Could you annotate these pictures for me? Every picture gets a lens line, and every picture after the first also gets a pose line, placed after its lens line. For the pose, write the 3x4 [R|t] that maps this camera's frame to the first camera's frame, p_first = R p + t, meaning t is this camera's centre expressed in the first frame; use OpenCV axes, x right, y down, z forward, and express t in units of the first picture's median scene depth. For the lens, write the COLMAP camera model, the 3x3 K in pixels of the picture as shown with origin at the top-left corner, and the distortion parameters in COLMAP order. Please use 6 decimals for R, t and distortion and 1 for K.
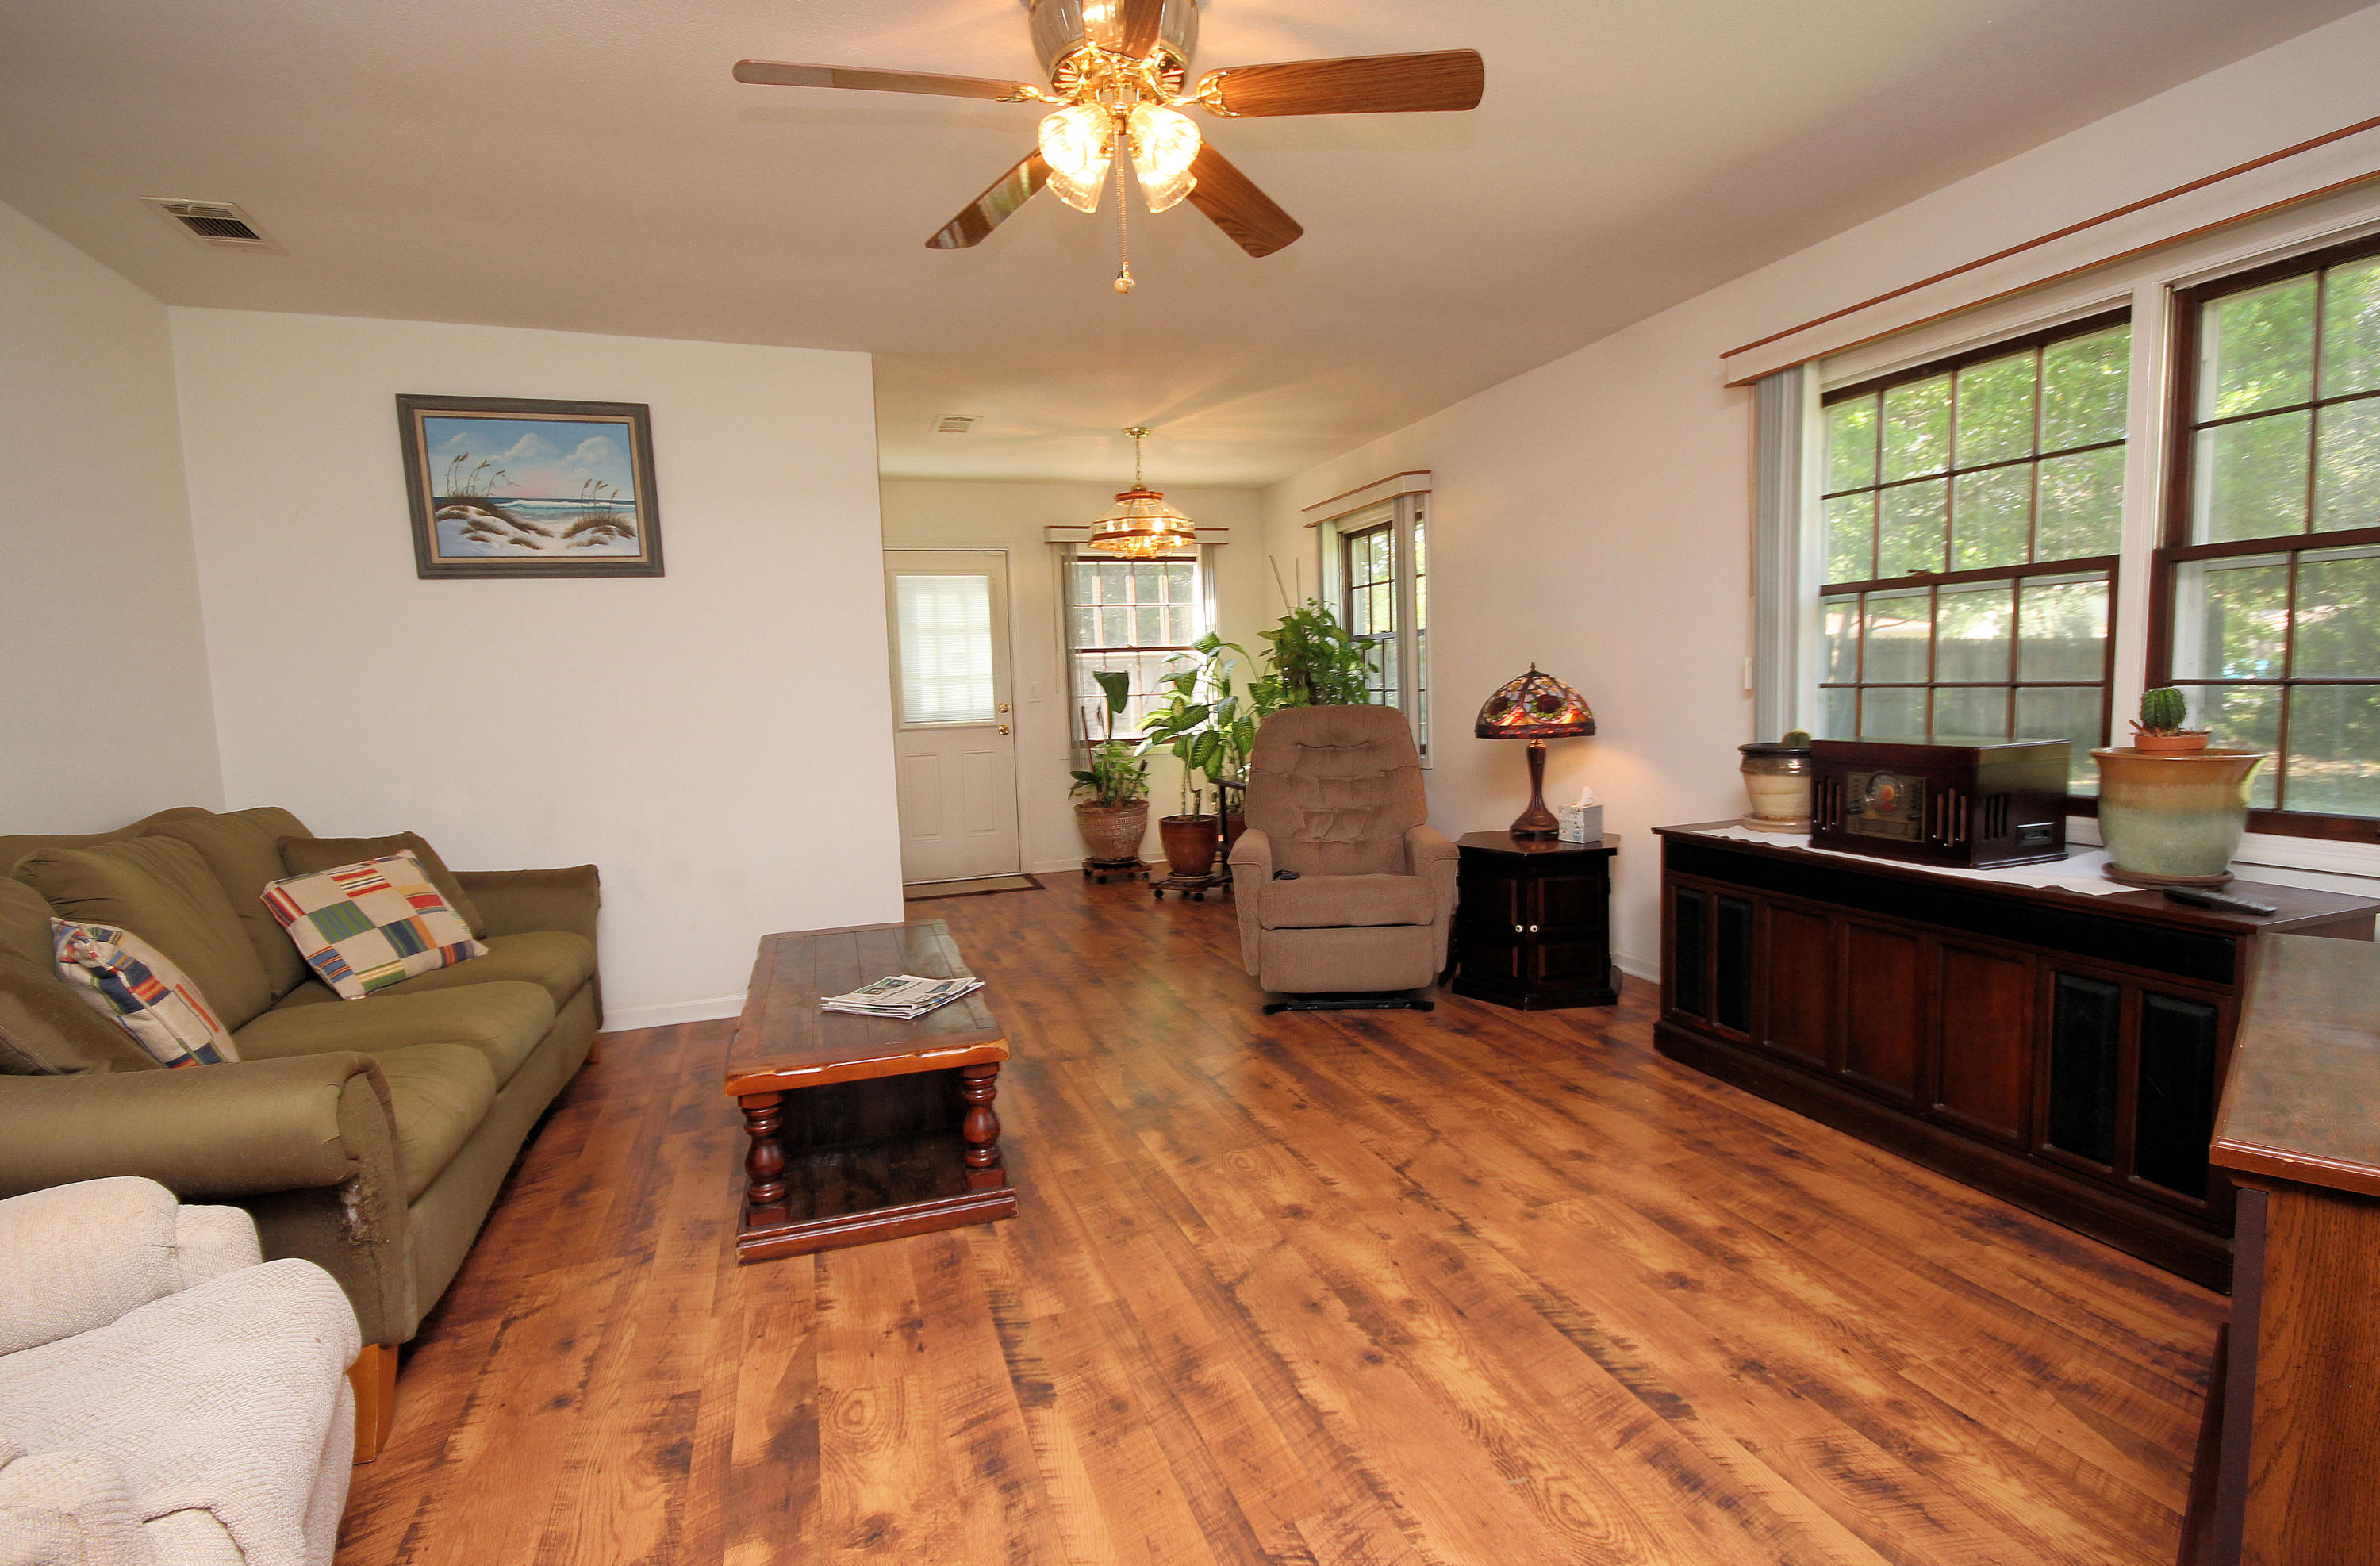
lens RADIAL K [[1134.3, 0, 1208.4], [0, 1134.3, 787.0], [0, 0, 1]] dist [-0.003516, 0.001893]
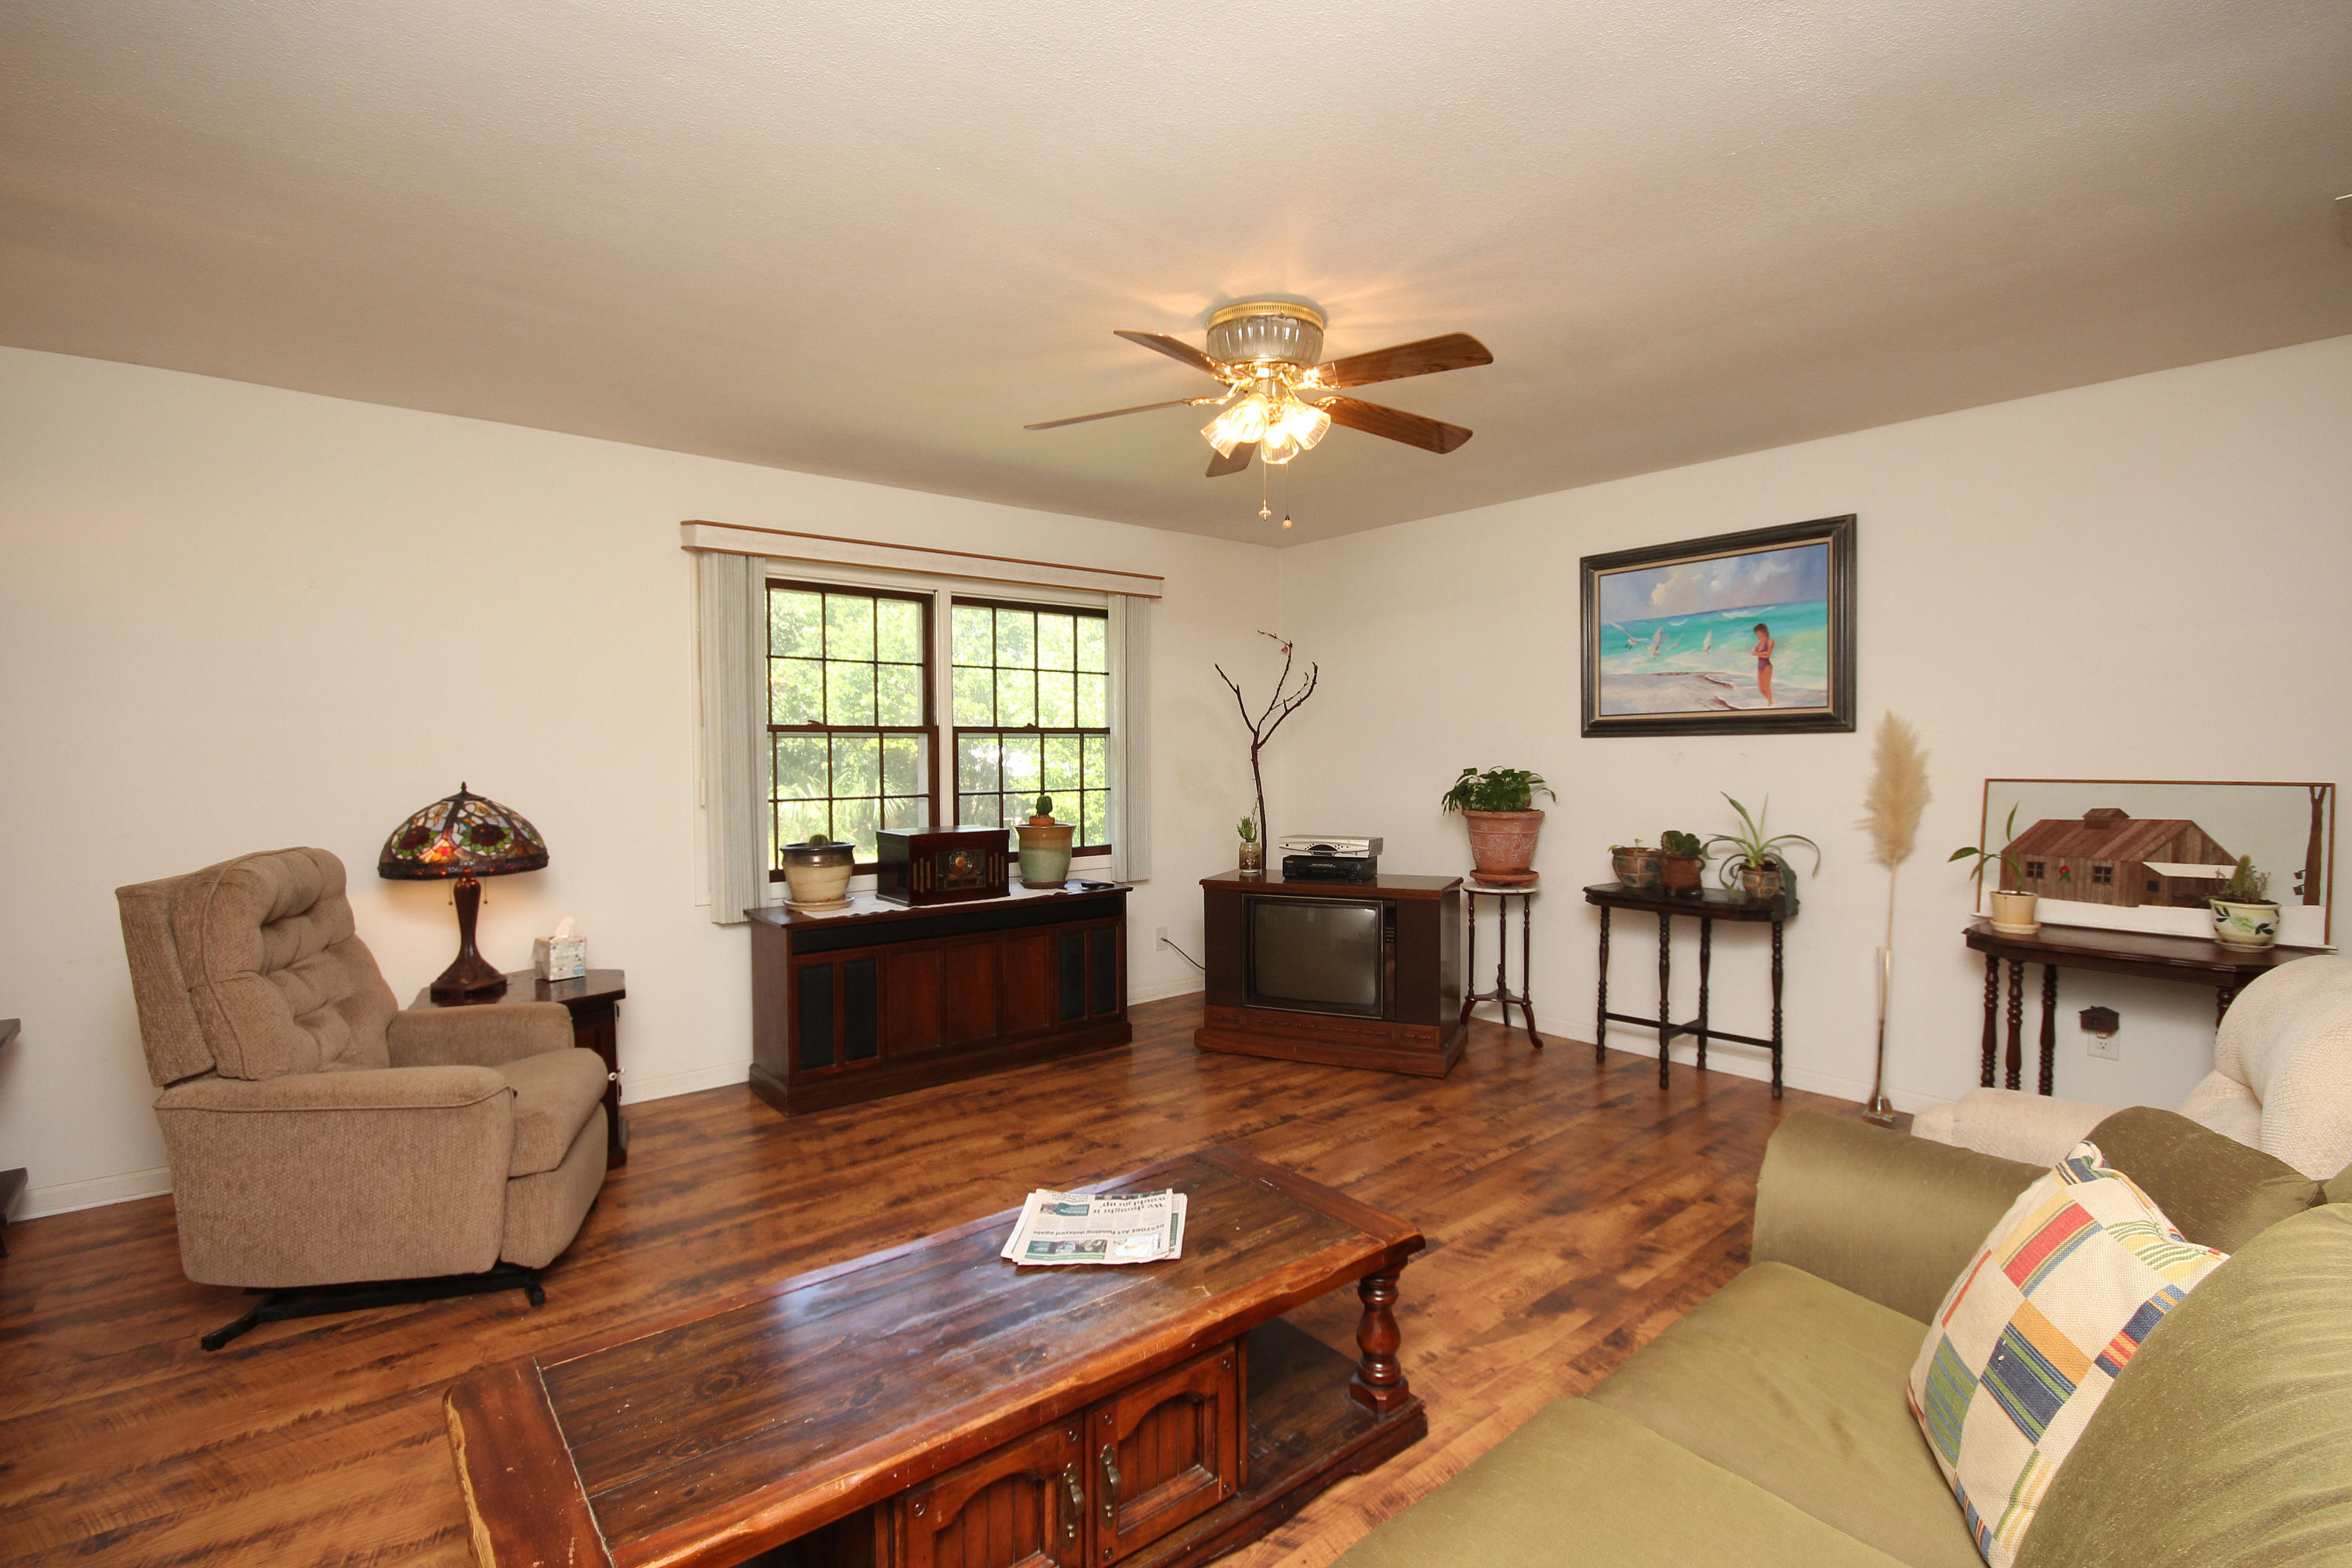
lens RADIAL K [[1095.2, 0, 1192.3], [0, 1095.2, 782.8], [0, 0, 1]] dist [-0.009686, 0.000512]
pose [[-0.350079, 0.004946, 0.936707, -0.870714], [0.103621, 0.994053, 0.033477, -0.109941], [-0.930971, 0.108783, -0.348509, 1.055196]]
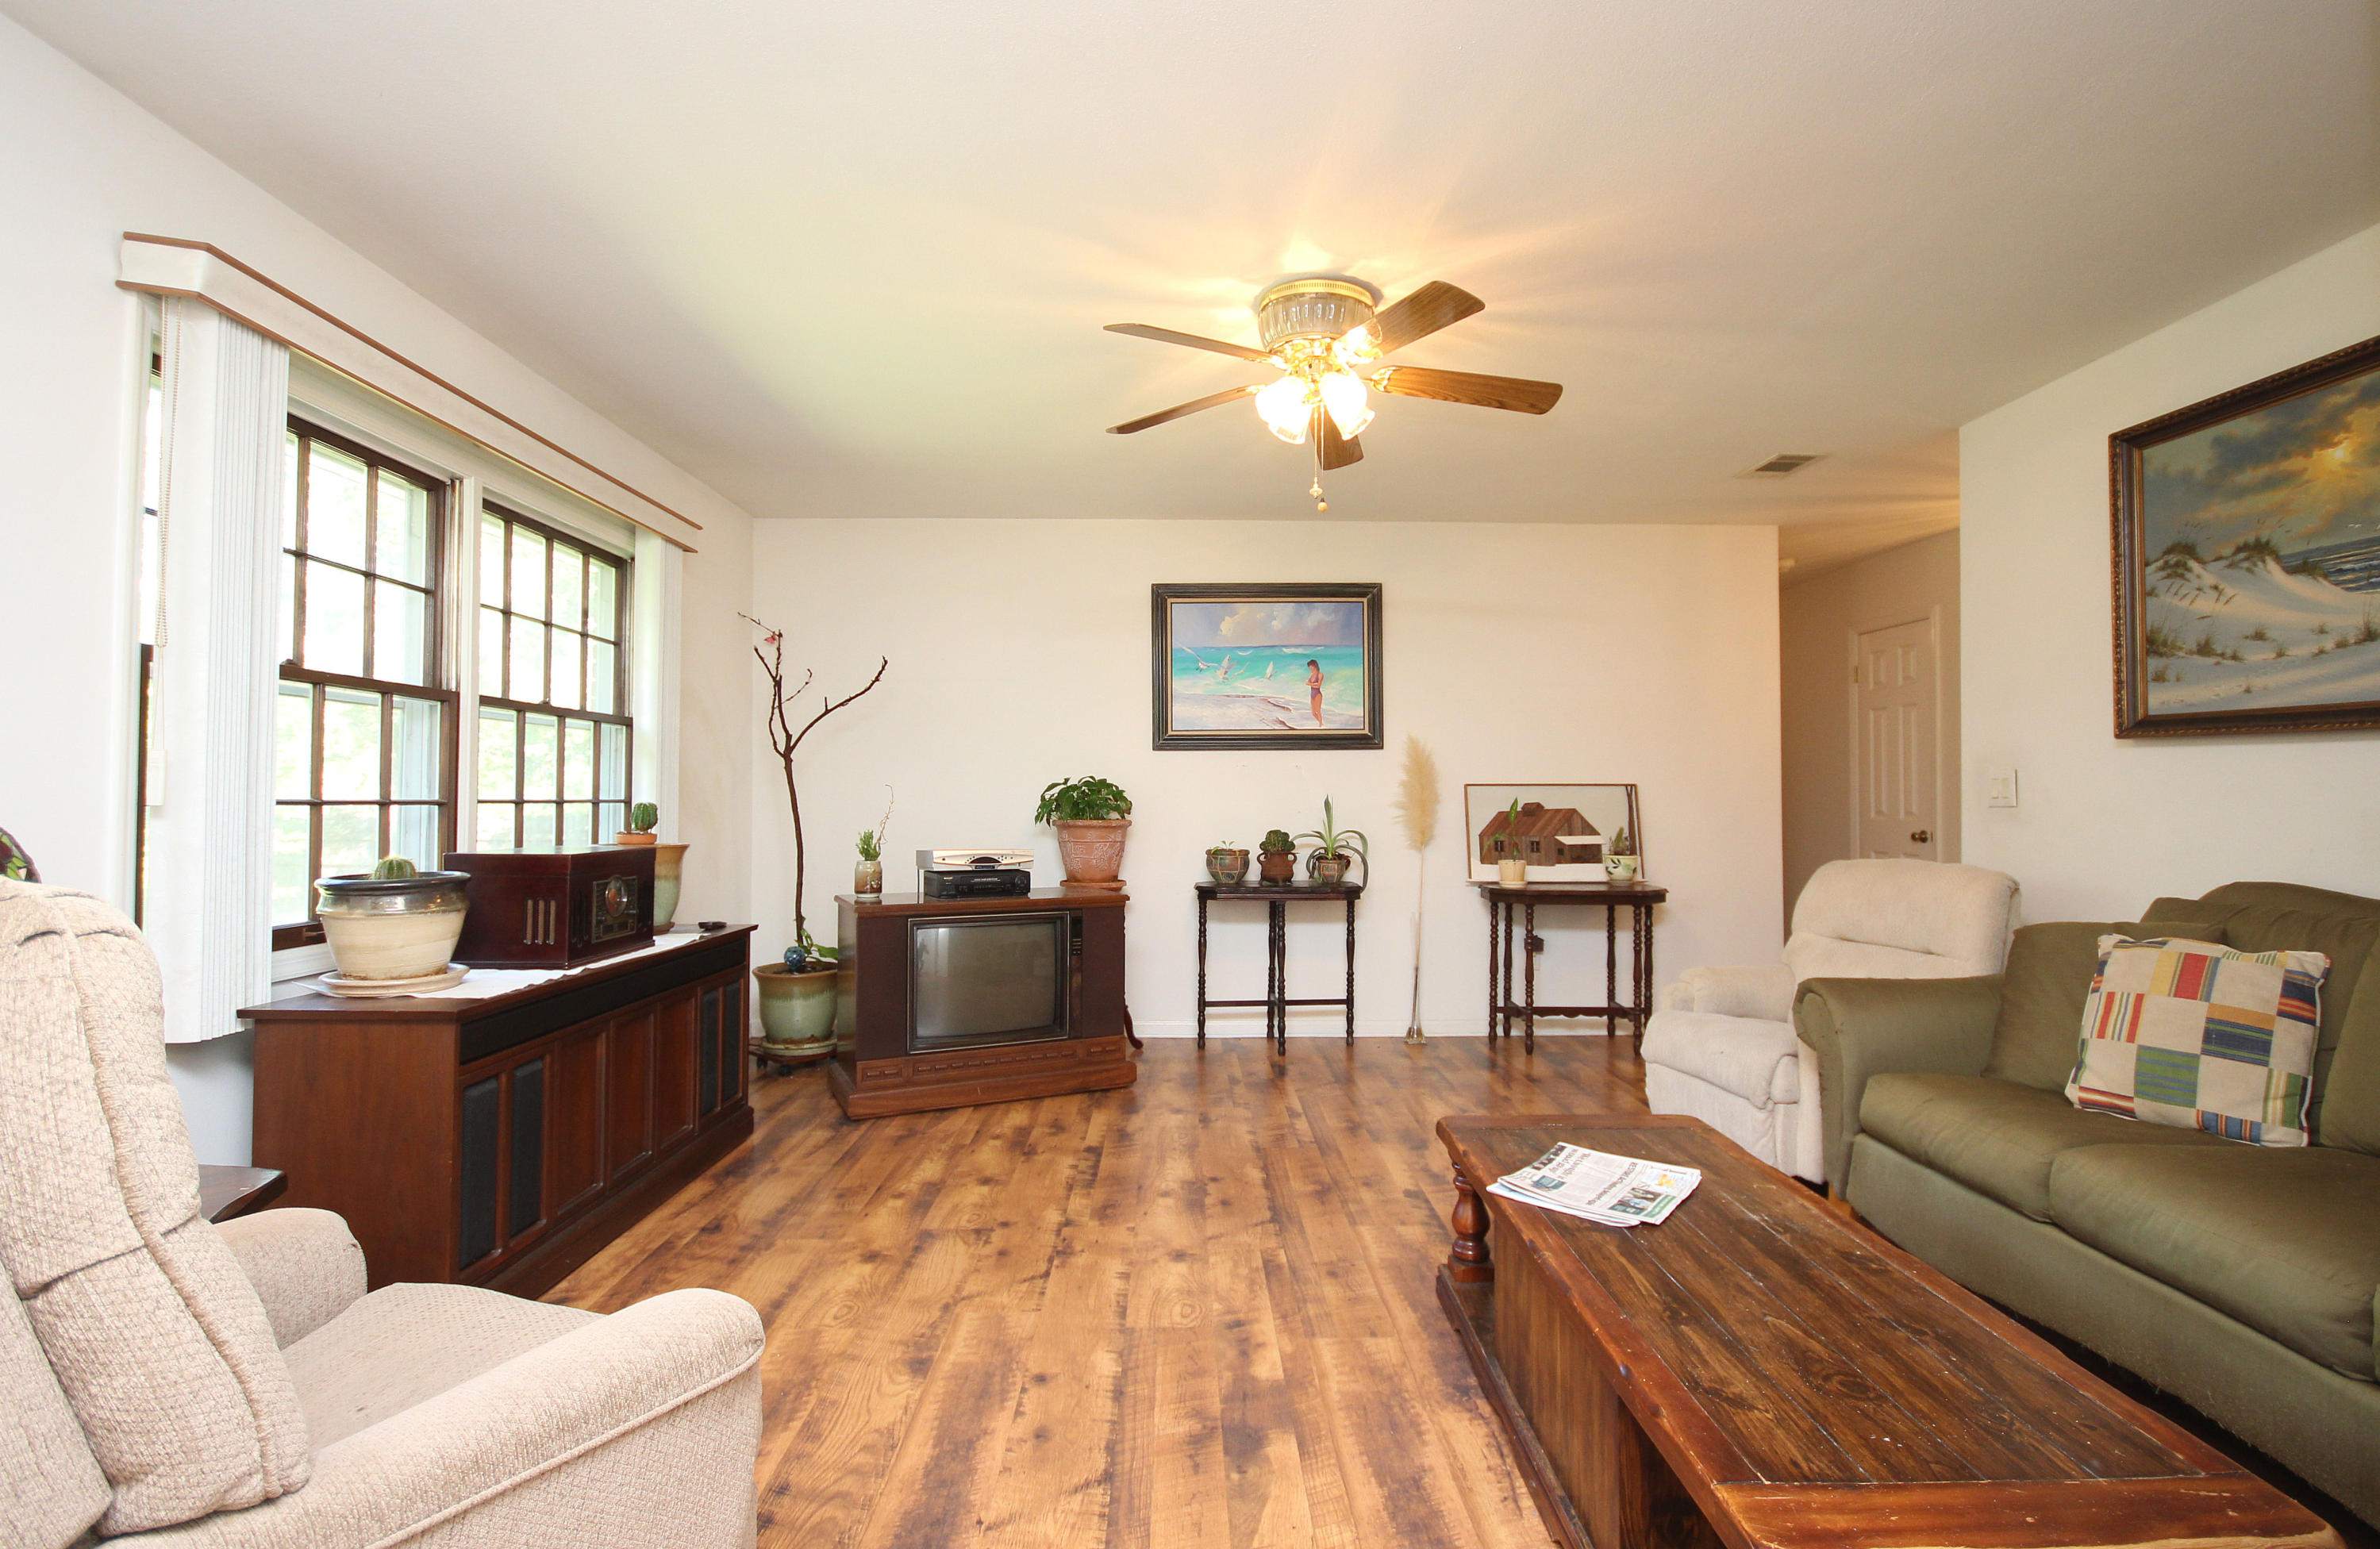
lens RADIAL K [[1133.0, 0, 1202.7], [0, 1133.0, 762.0], [0, 0, 1]] dist [0.005688, 0.000914]
pose [[-0.948177, 0.041559, 0.315012, -0.245182], [0.058437, 0.997307, 0.044323, -0.118745], [-0.312321, 0.060434, -0.948052, 1.588077]]
